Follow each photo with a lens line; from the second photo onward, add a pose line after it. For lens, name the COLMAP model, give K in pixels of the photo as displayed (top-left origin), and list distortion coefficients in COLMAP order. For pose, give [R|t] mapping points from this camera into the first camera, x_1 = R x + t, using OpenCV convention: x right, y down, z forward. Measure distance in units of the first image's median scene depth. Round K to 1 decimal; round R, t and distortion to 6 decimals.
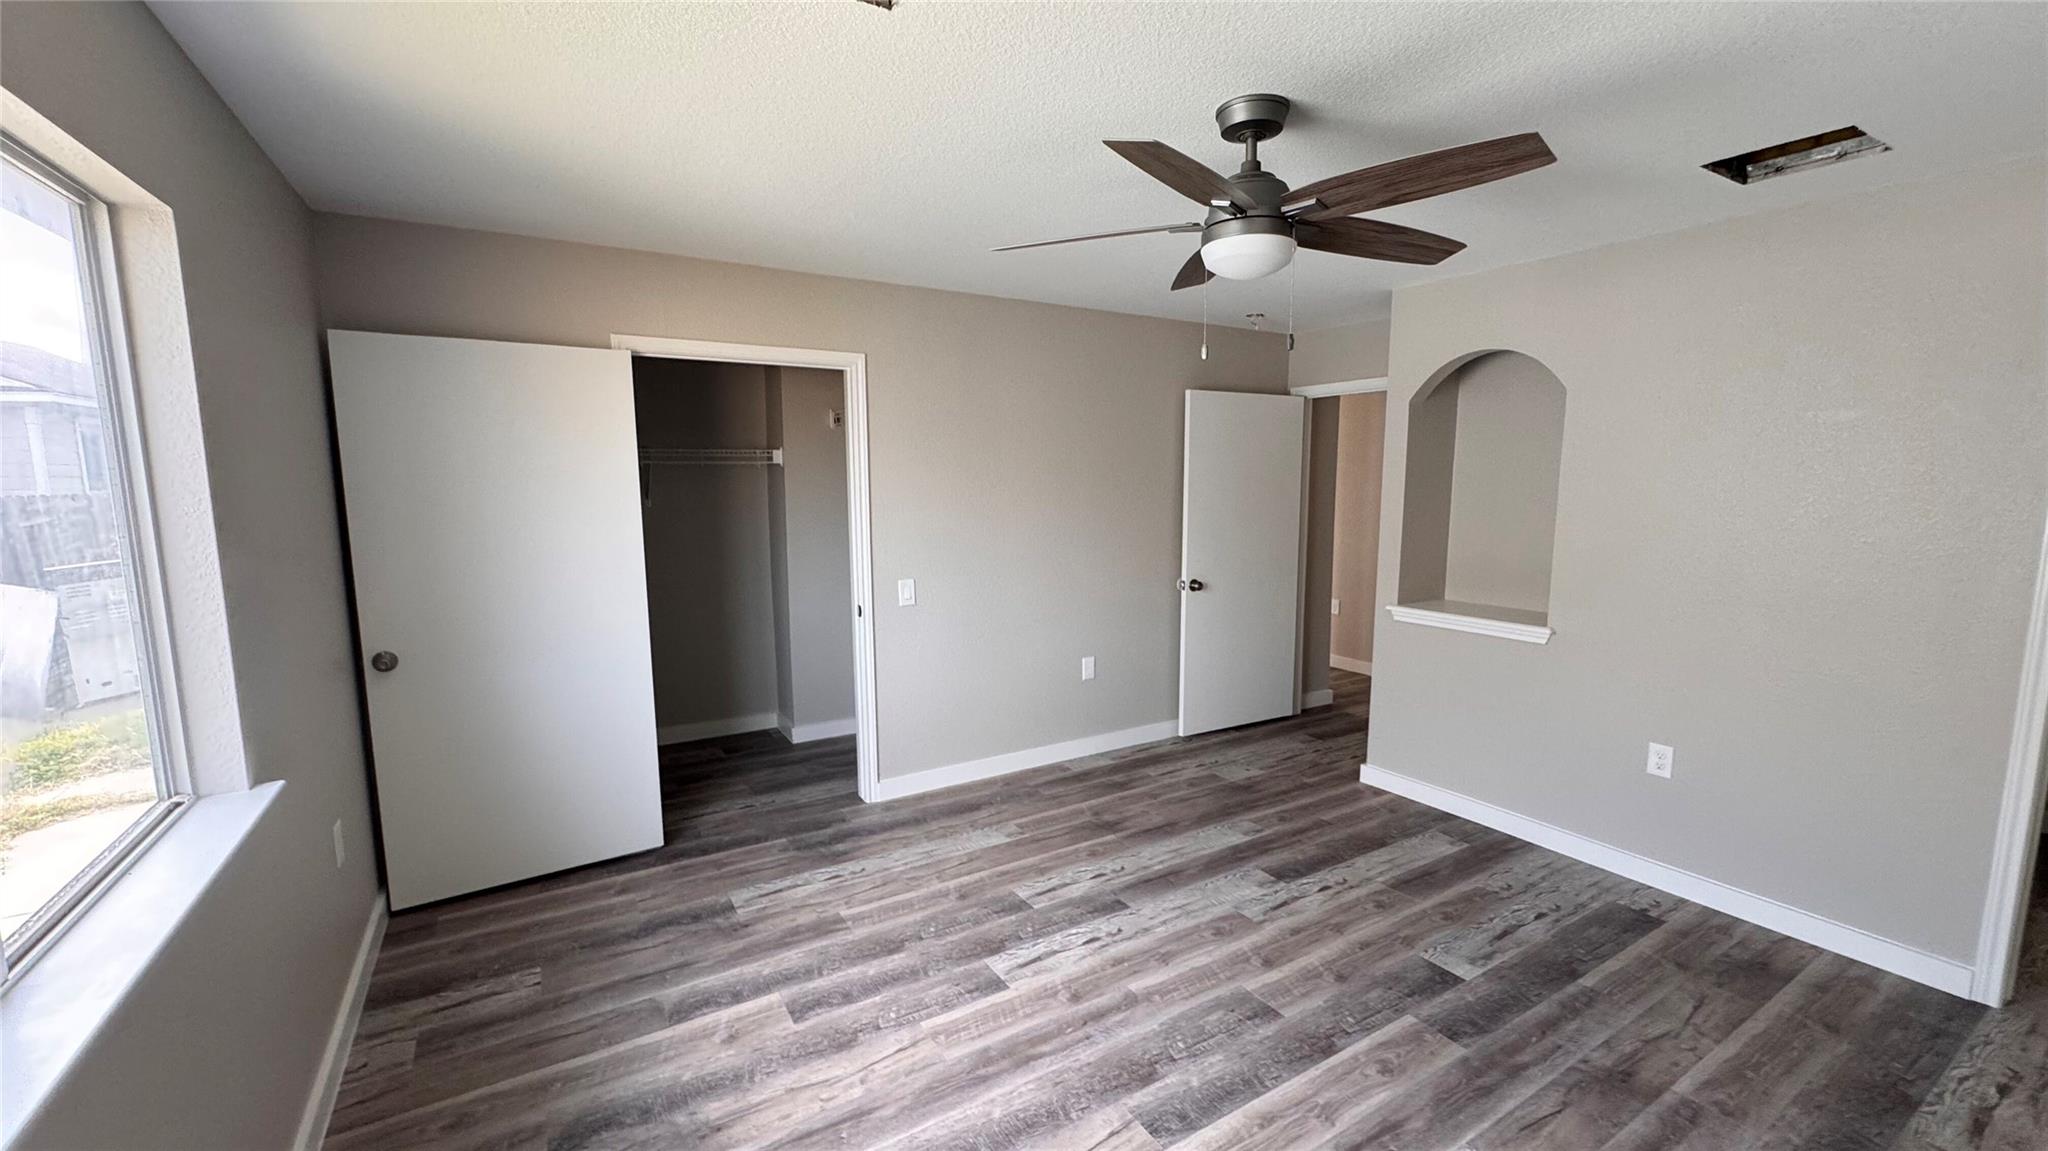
lens RADIAL K [[819.5, 0, 1025.0], [0, 819.5, 580.7], [0, 0, 1]] dist [-0.002827, 0.000082]
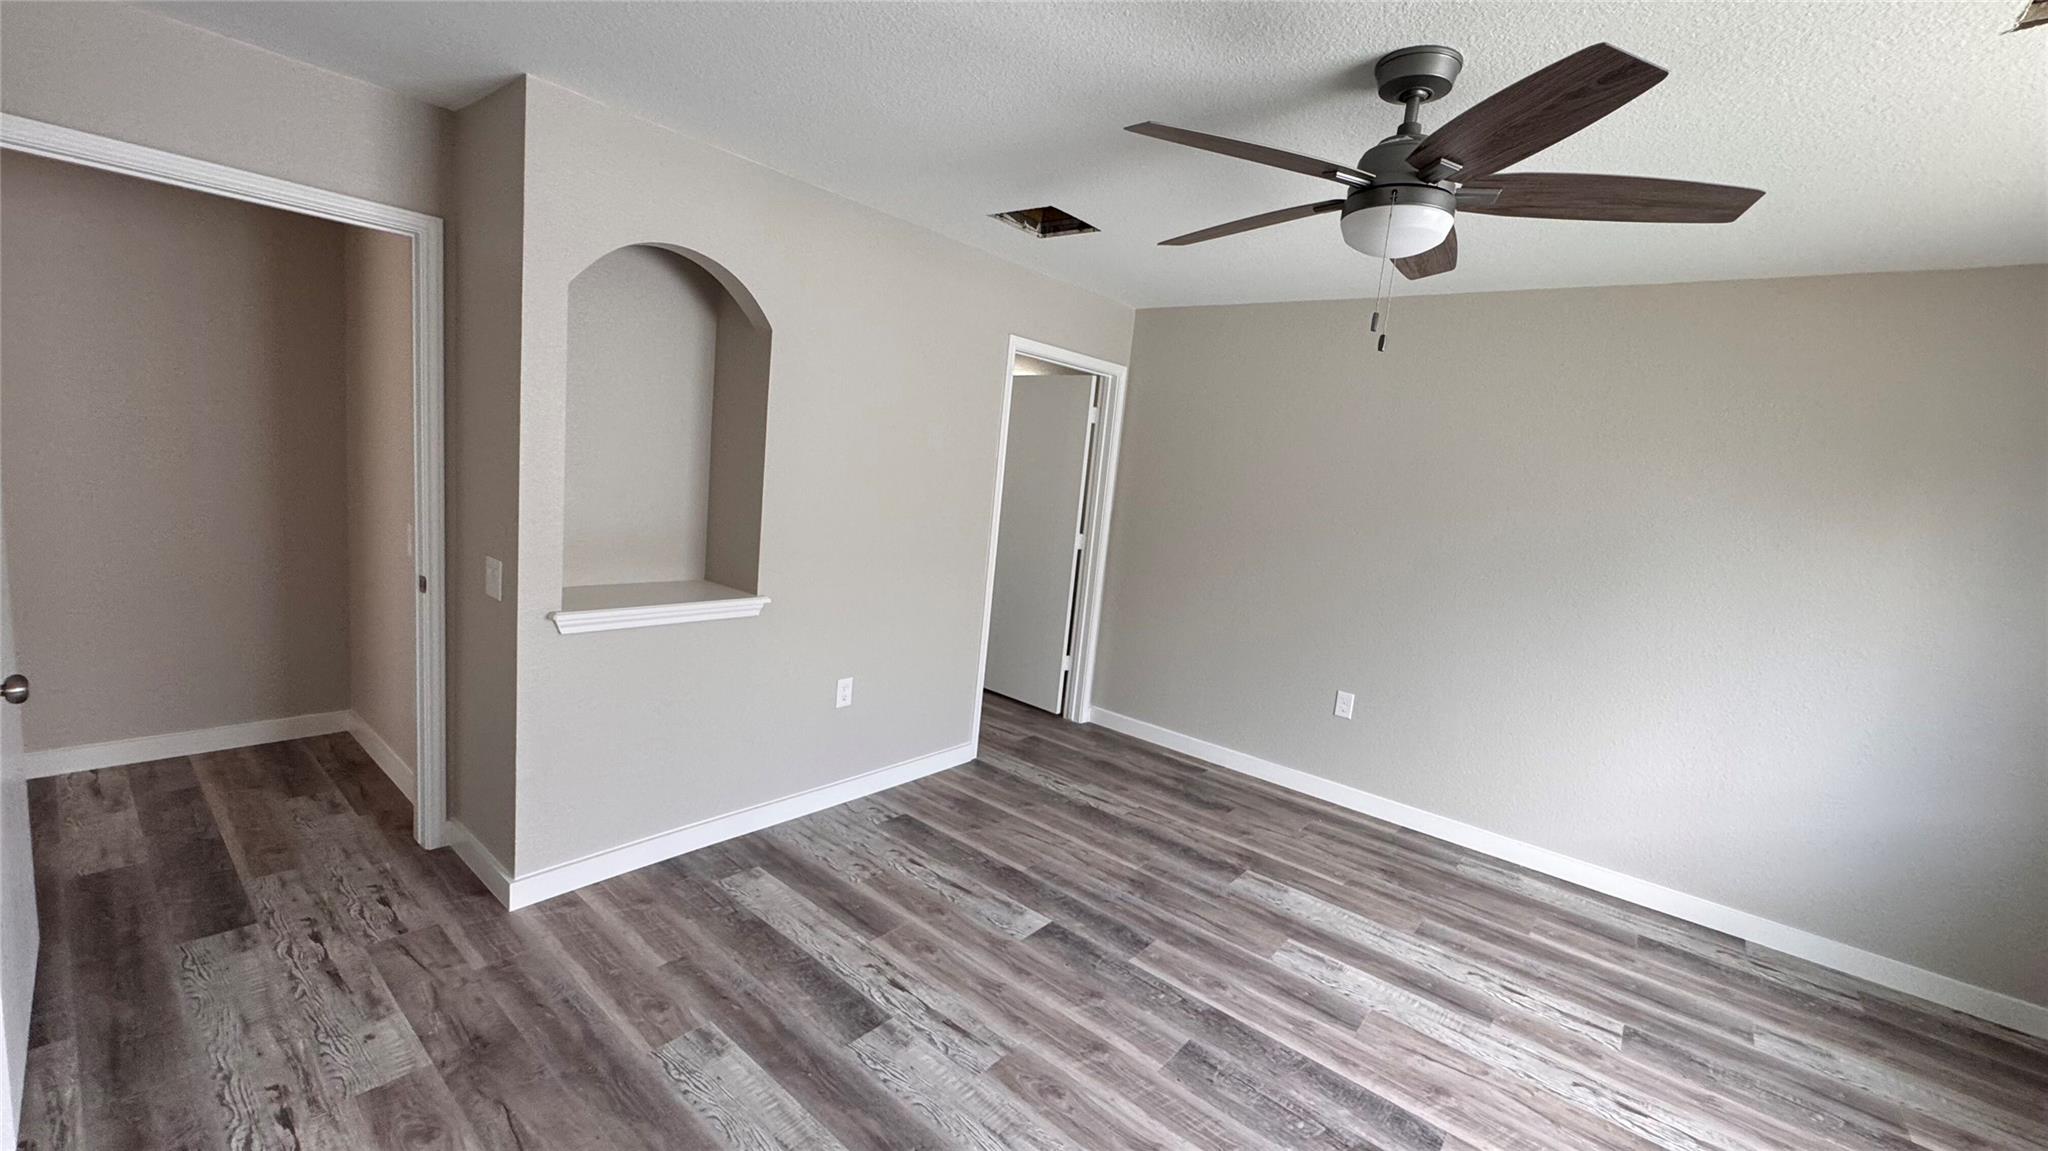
lens RADIAL K [[819.5, 0, 1025.0], [0, 819.5, 580.7], [0, 0, 1]] dist [-0.002827, 0.000082]
pose [[-0.321288, -0.164372, 0.932607, -0.332947], [0.028468, 0.982699, 0.183009, -0.133133], [-0.946554, 0.085348, -0.311050, 1.150134]]
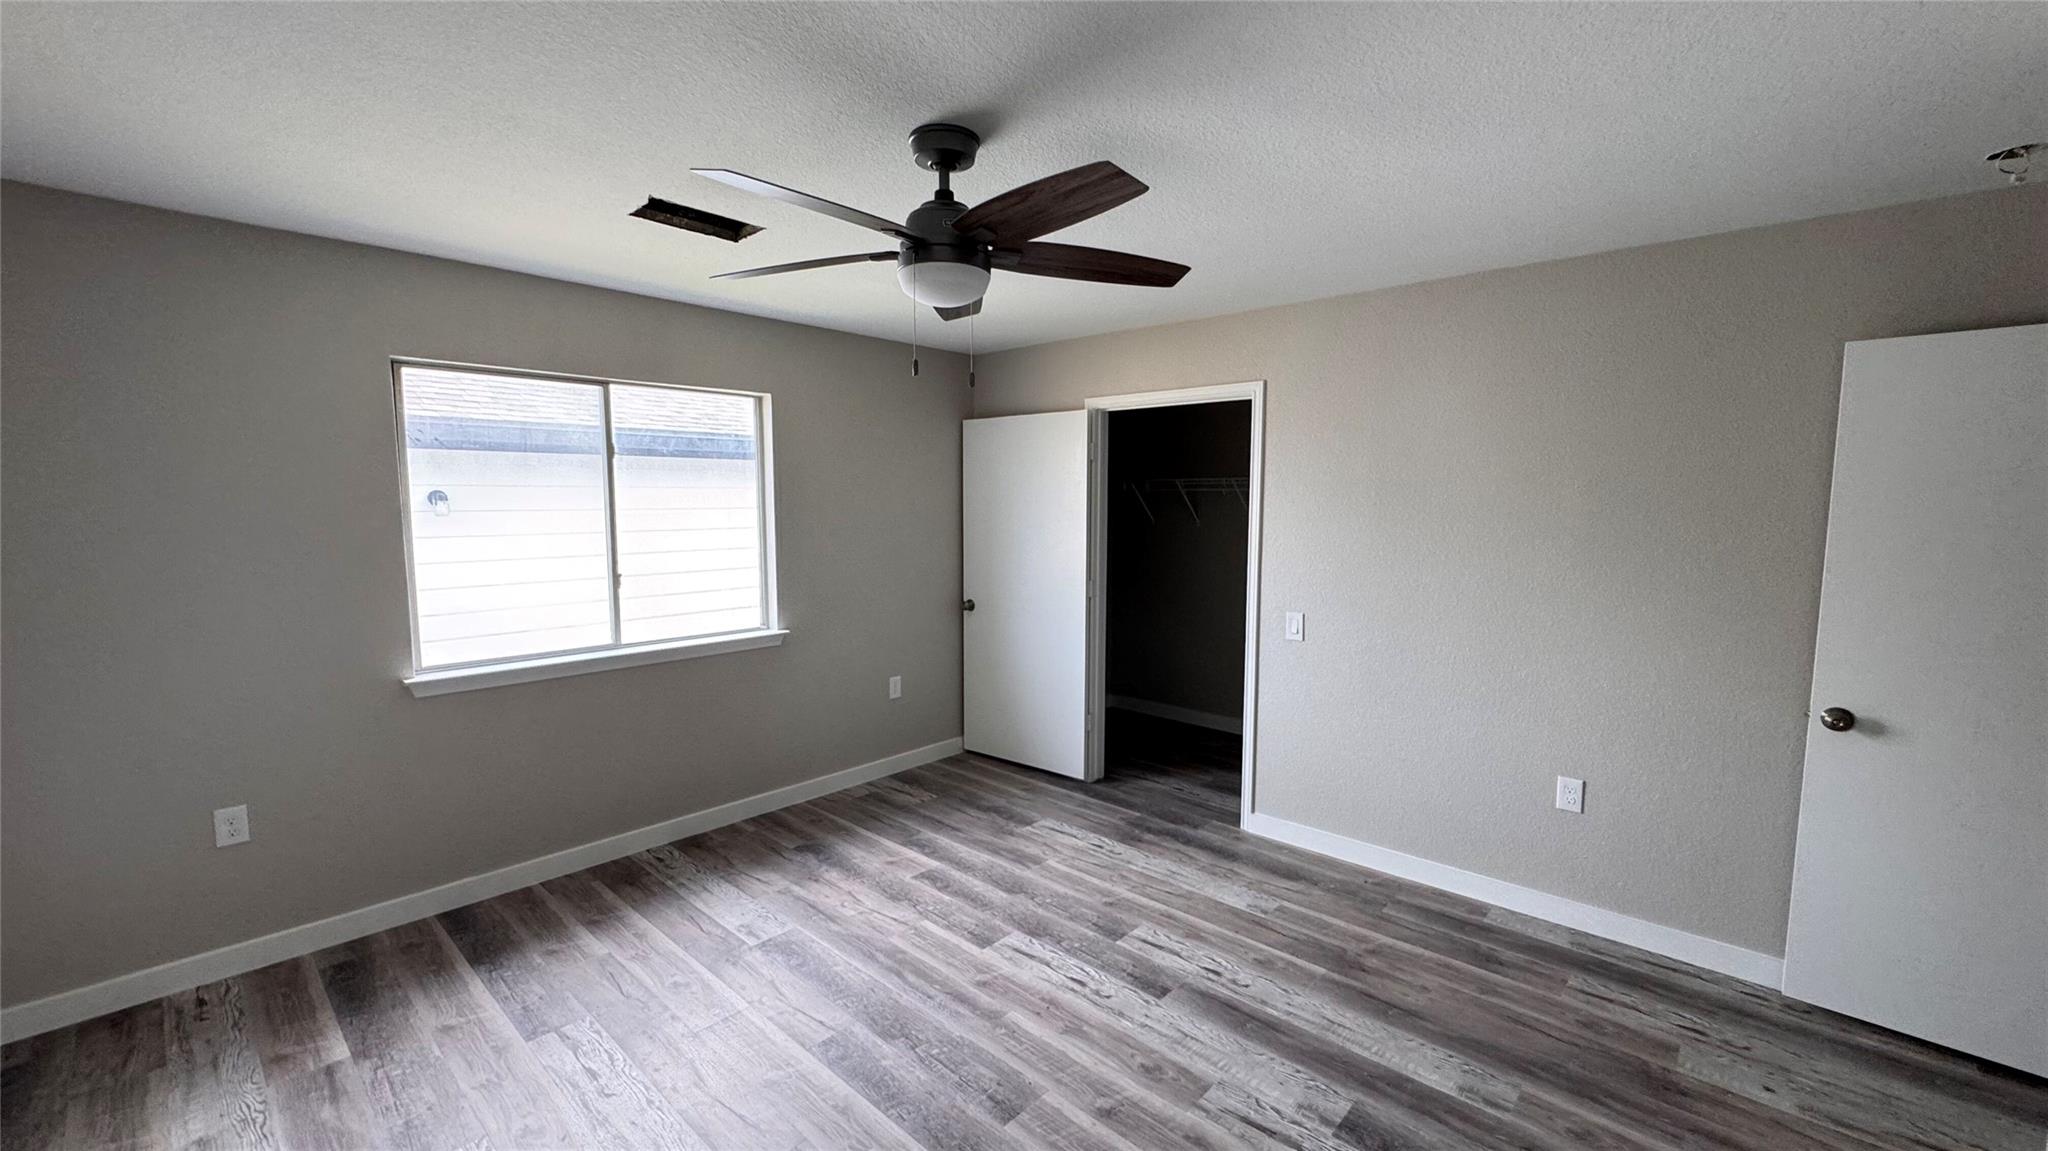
lens RADIAL K [[819.5, 0, 1025.0], [0, 819.5, 580.7], [0, 0, 1]] dist [-0.002827, 0.000082]
pose [[0.275374, 0.097873, -0.956342, 0.881599], [-0.127978, 0.989682, 0.064434, -0.077691], [0.952780, 0.104648, 0.285059, 0.575494]]
